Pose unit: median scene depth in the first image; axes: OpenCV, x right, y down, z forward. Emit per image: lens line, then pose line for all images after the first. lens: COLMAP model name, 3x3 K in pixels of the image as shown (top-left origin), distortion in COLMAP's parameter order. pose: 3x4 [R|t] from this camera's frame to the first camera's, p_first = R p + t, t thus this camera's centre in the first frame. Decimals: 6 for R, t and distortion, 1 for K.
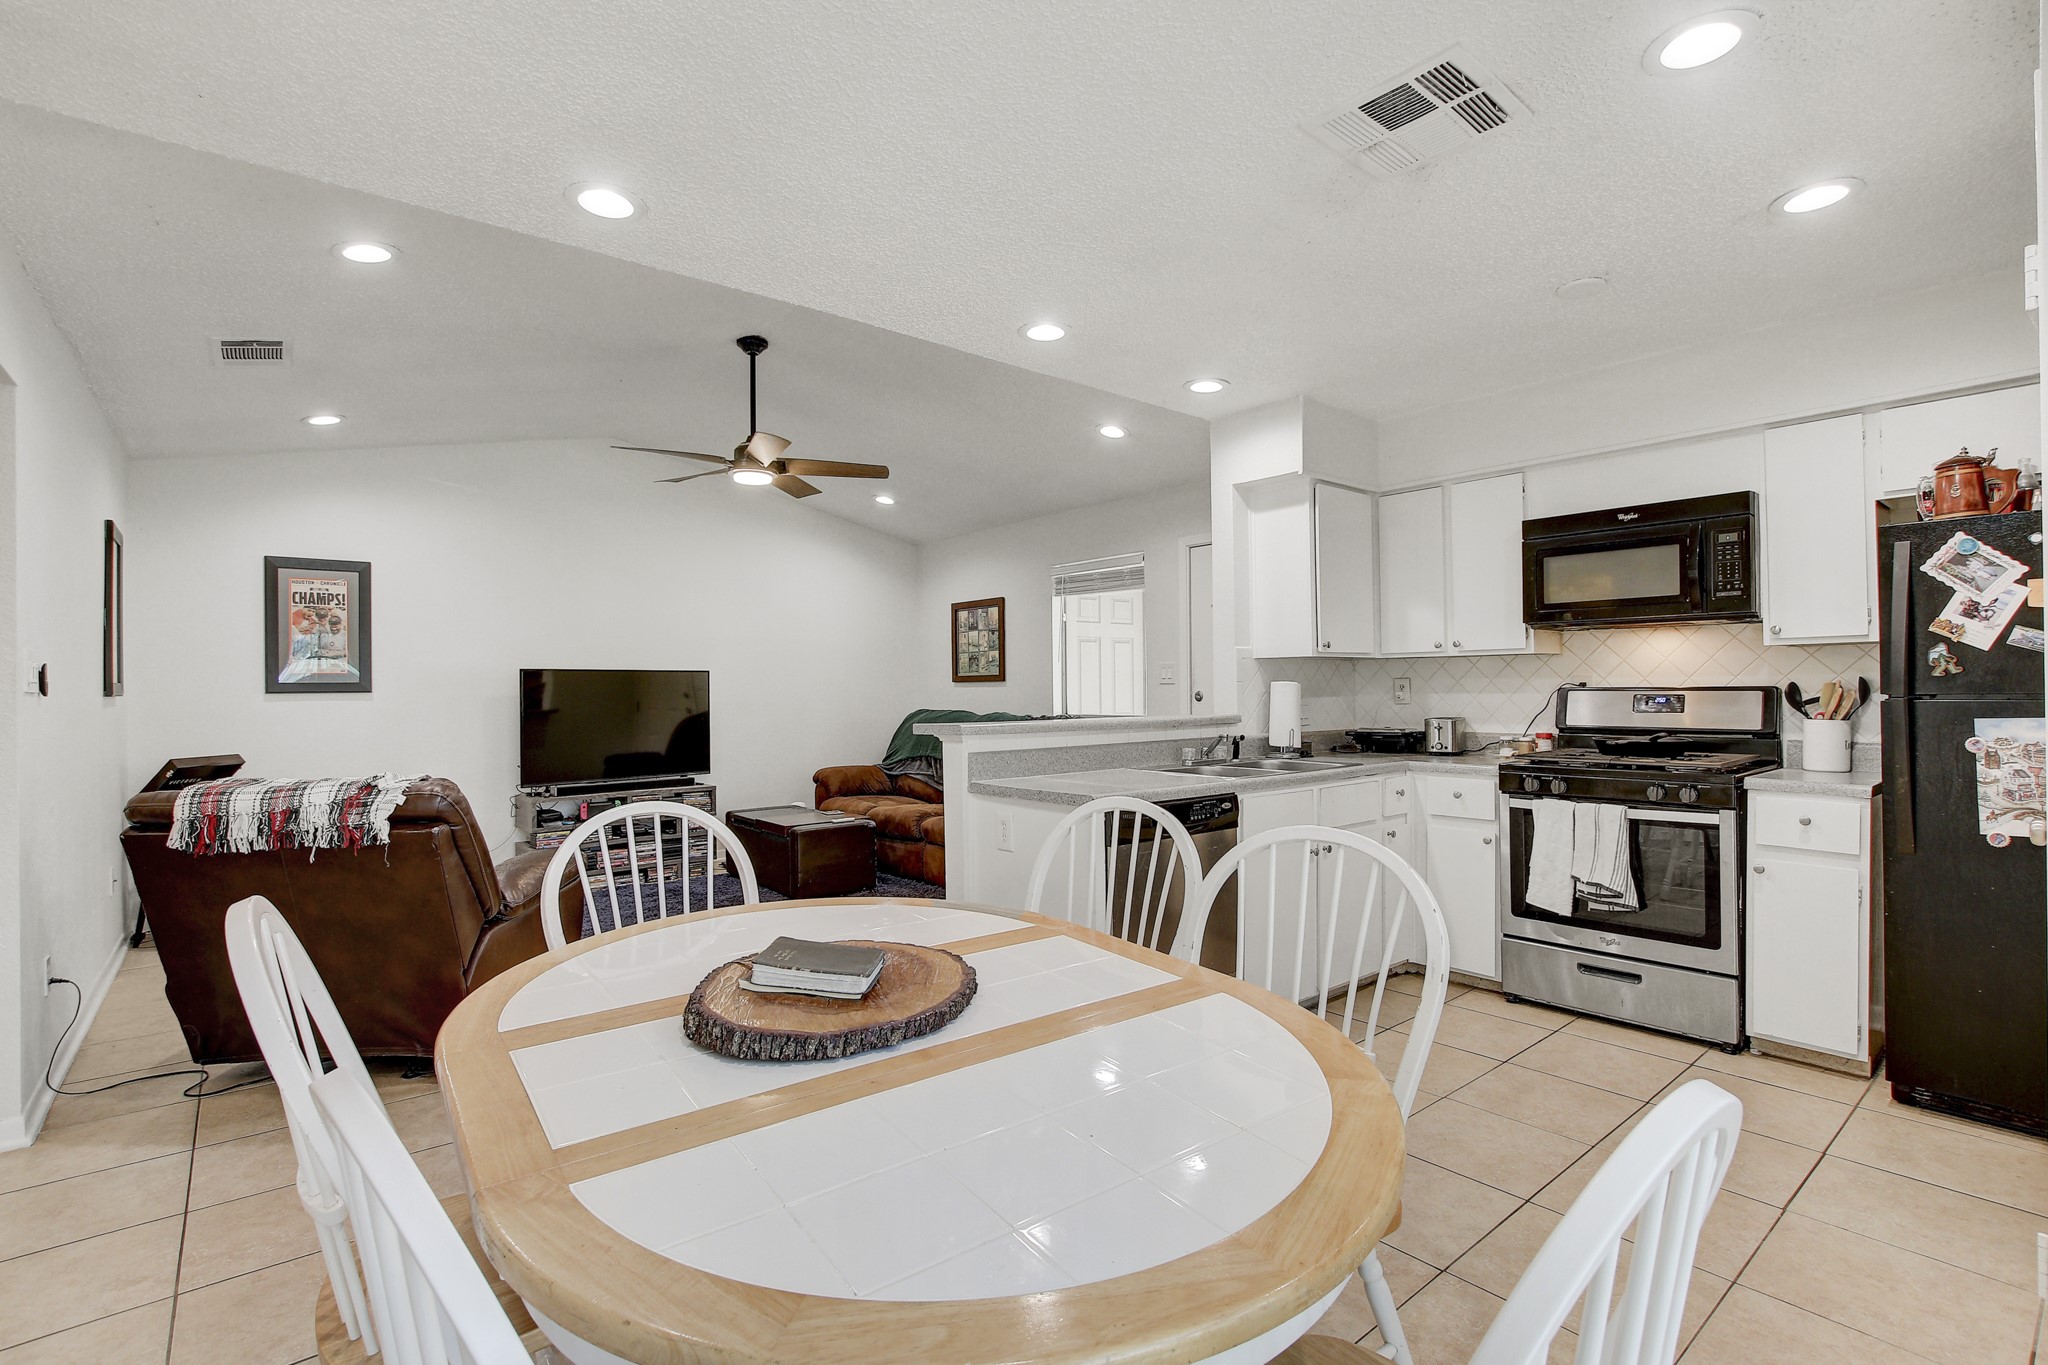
lens RADIAL K [[951.8, 0, 1029.6], [0, 951.8, 686.1], [0, 0, 1]] dist [-0.016751, 0.003013]
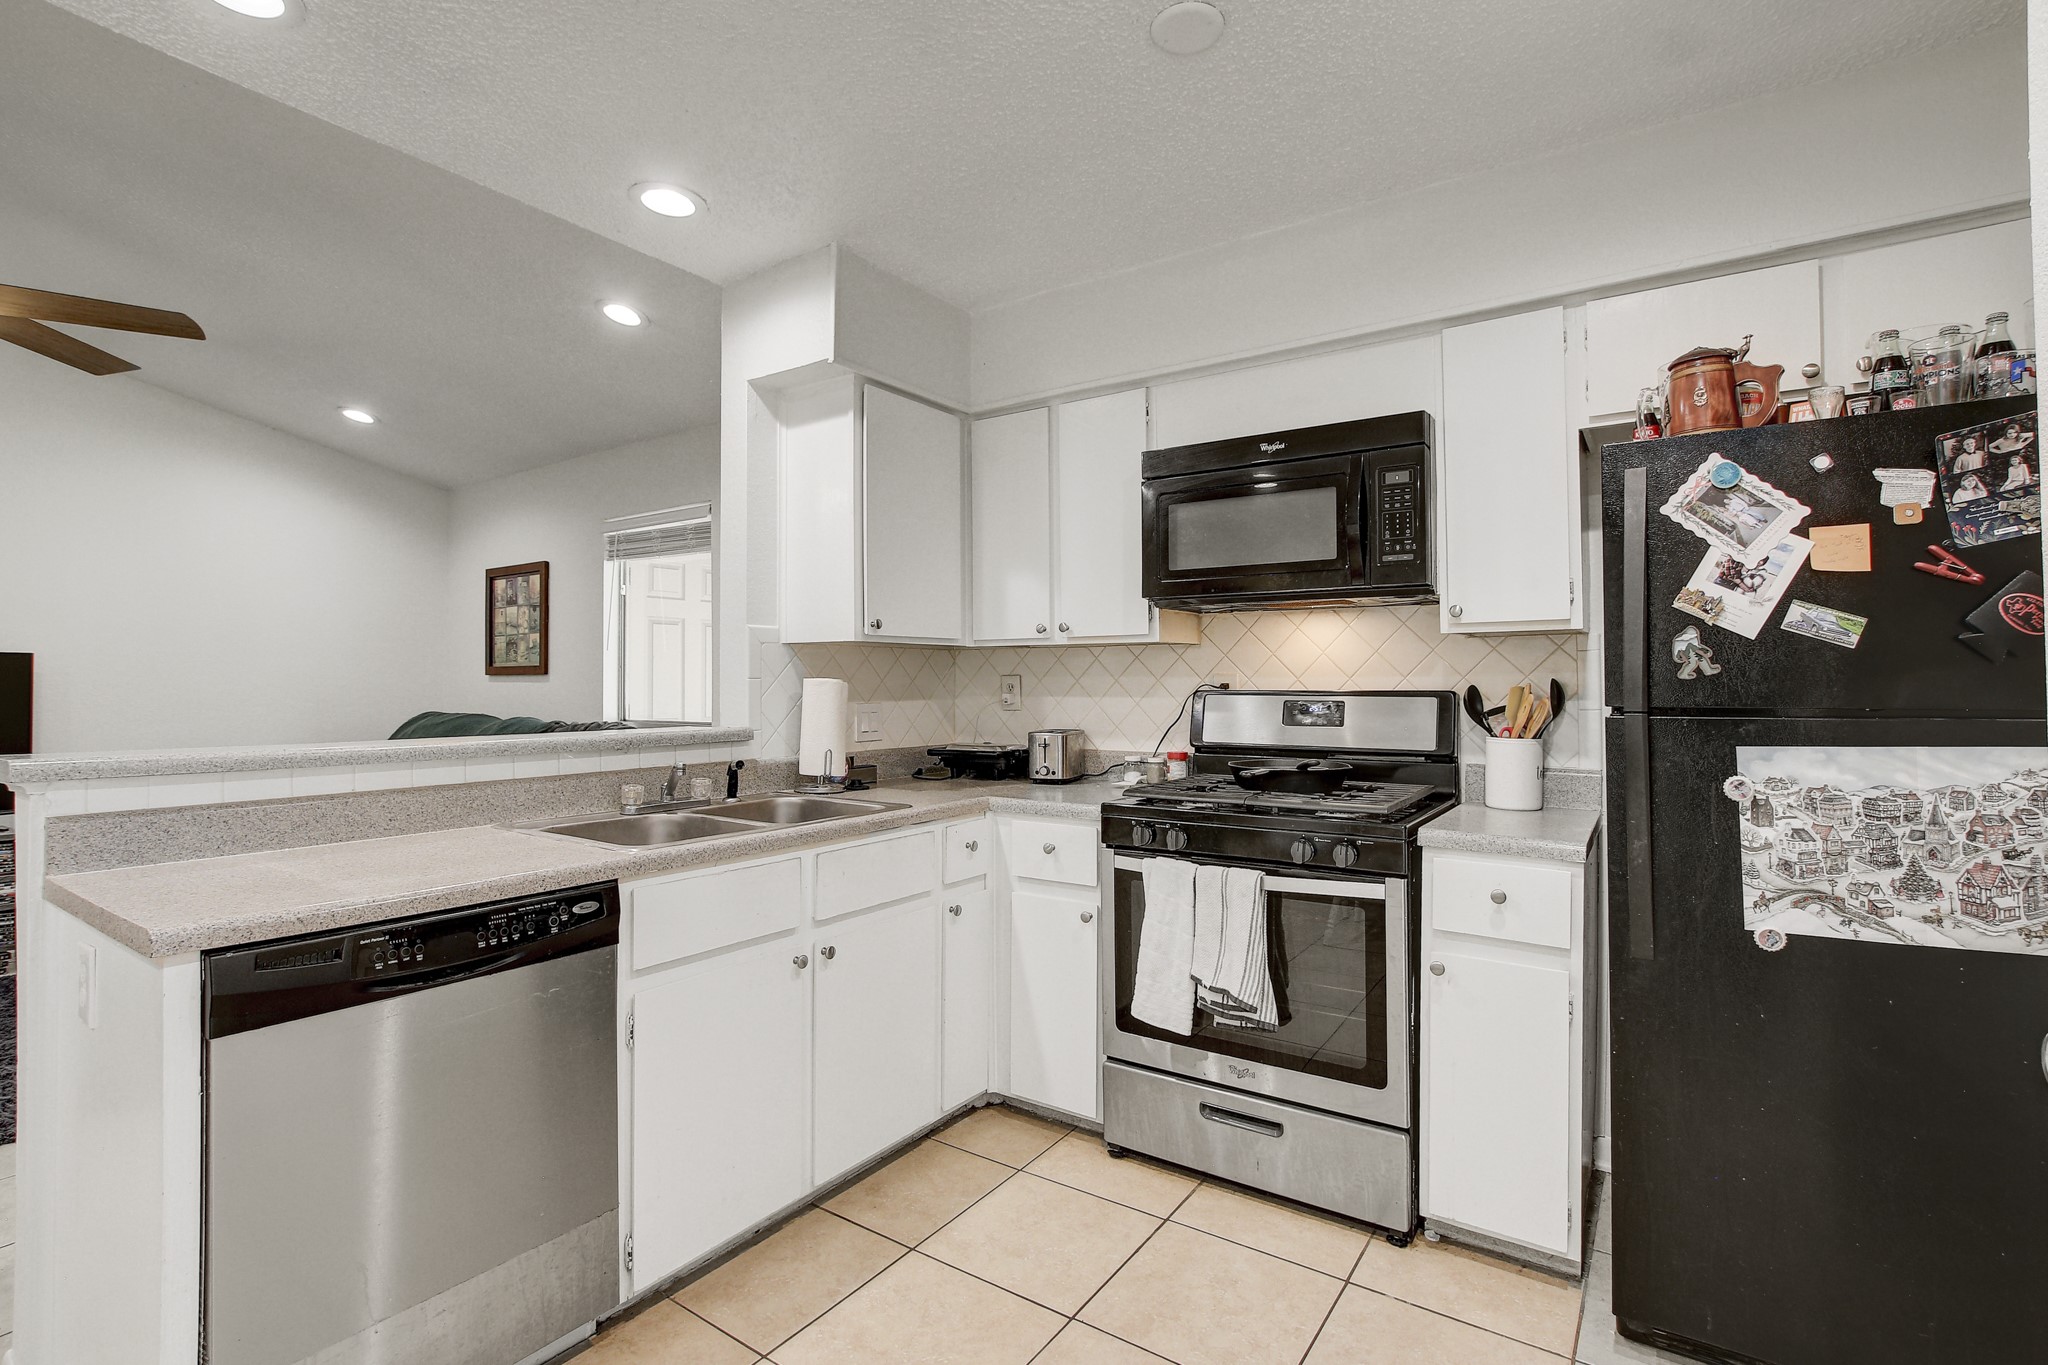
lens RADIAL K [[951.8, 0, 1033.8], [0, 951.8, 667.4], [0, 0, 1]] dist [-0.016751, 0.003013]
pose [[0.961666, 0.012538, 0.273935, 0.259167], [-0.008270, 0.999826, -0.016730, -0.002851], [-0.274097, 0.013824, 0.961603, 0.356562]]
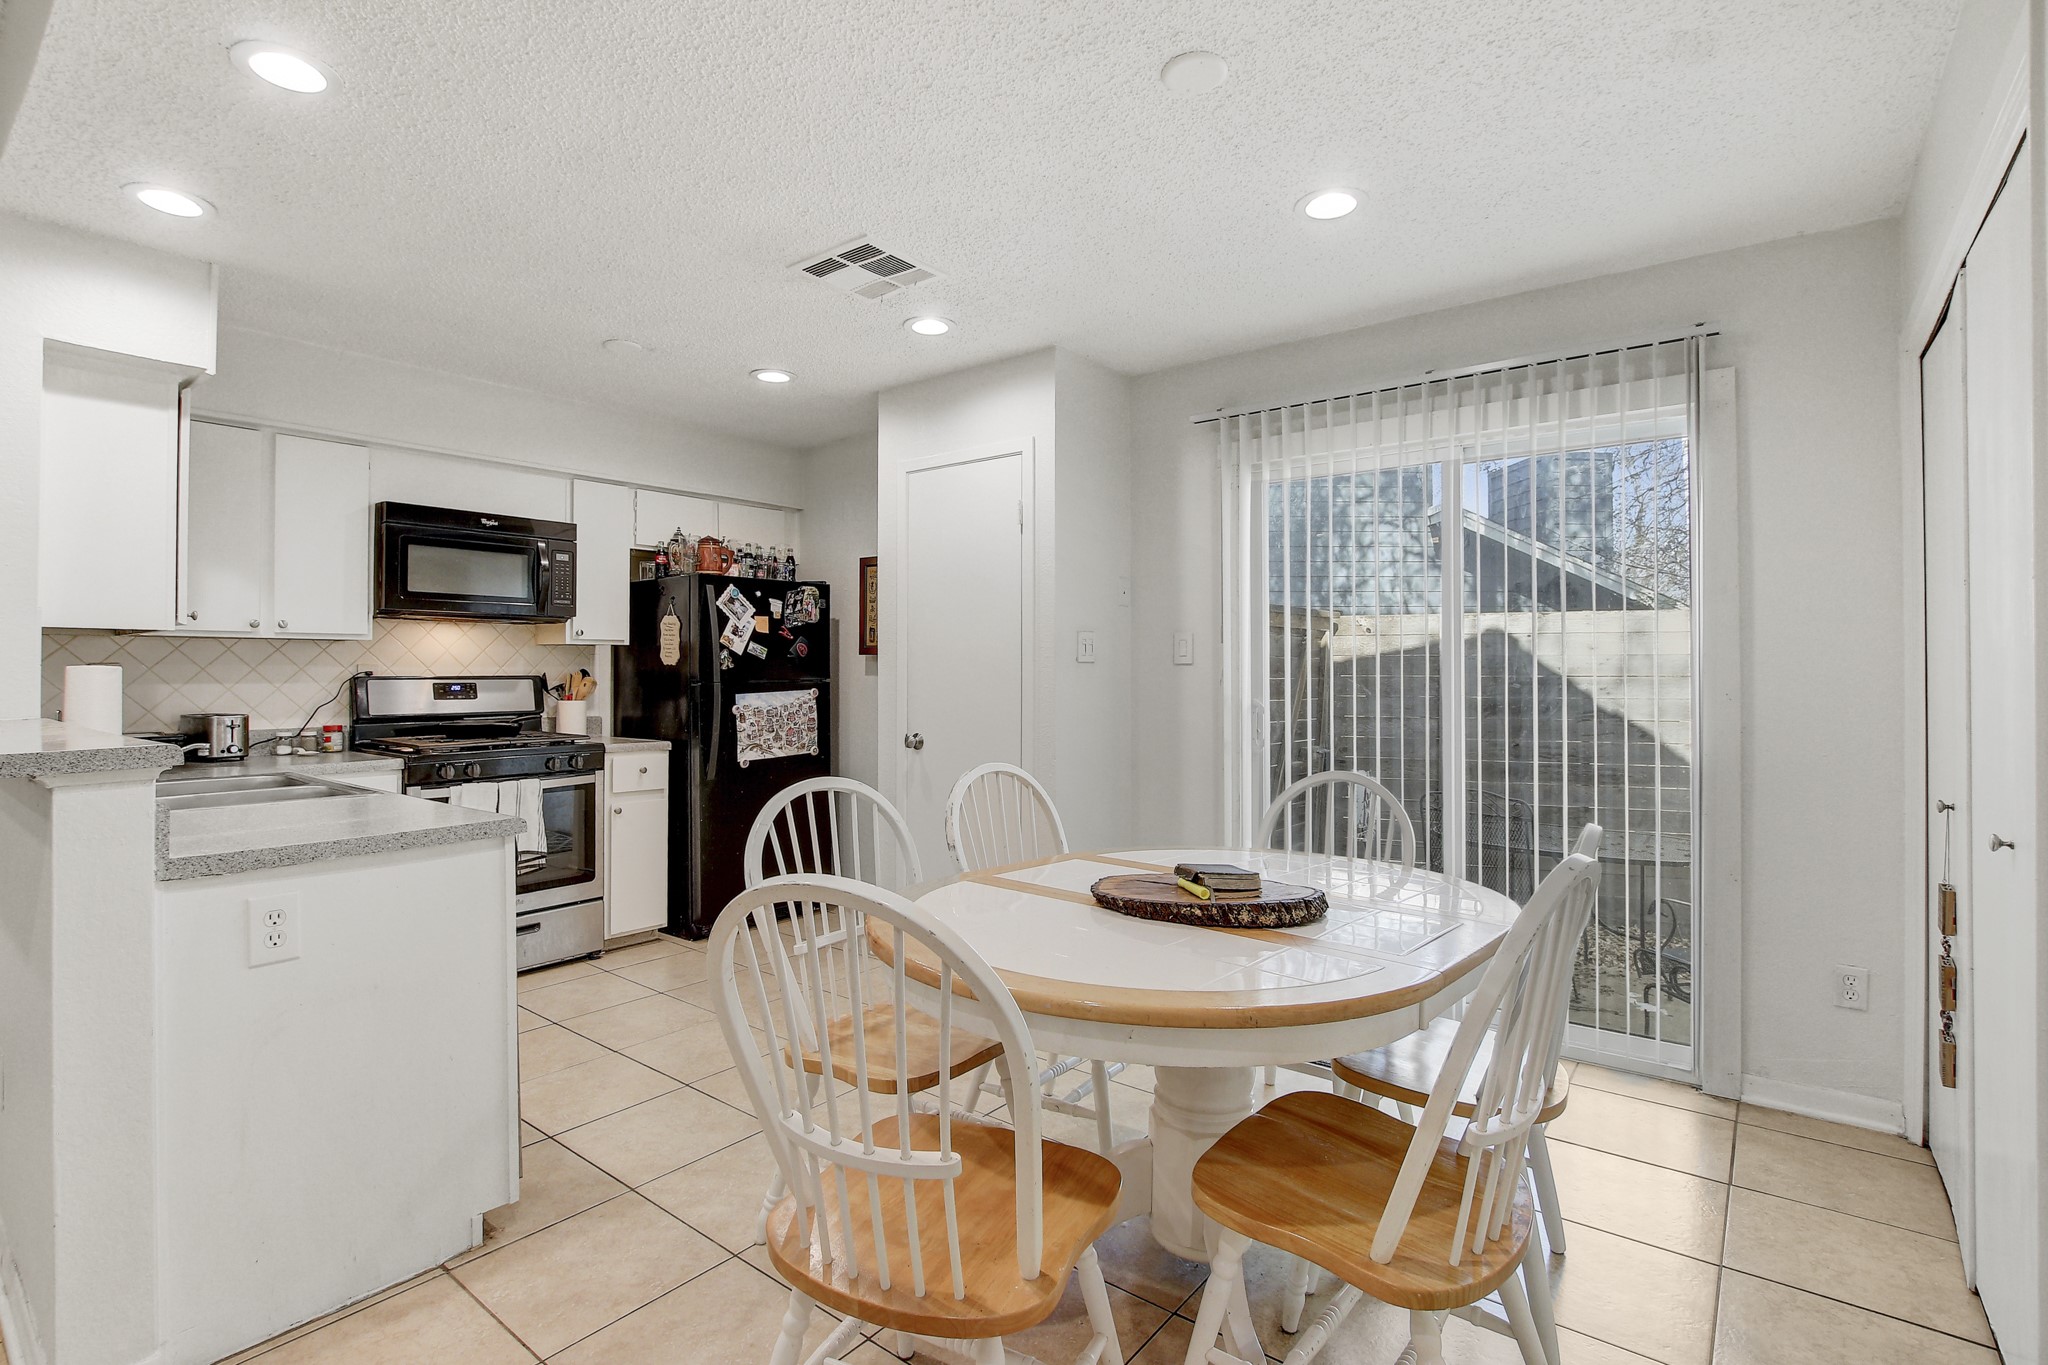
lens RADIAL K [[951.8, 0, 1005.9], [0, 951.8, 657.0], [0, 0, 1]] dist [-0.016751, 0.003013]
pose [[-0.185896, 0.023952, 0.982277, -0.543721], [0.001062, 0.999707, -0.024176, 0.006292], [-0.982569, -0.003451, -0.185867, 0.578947]]
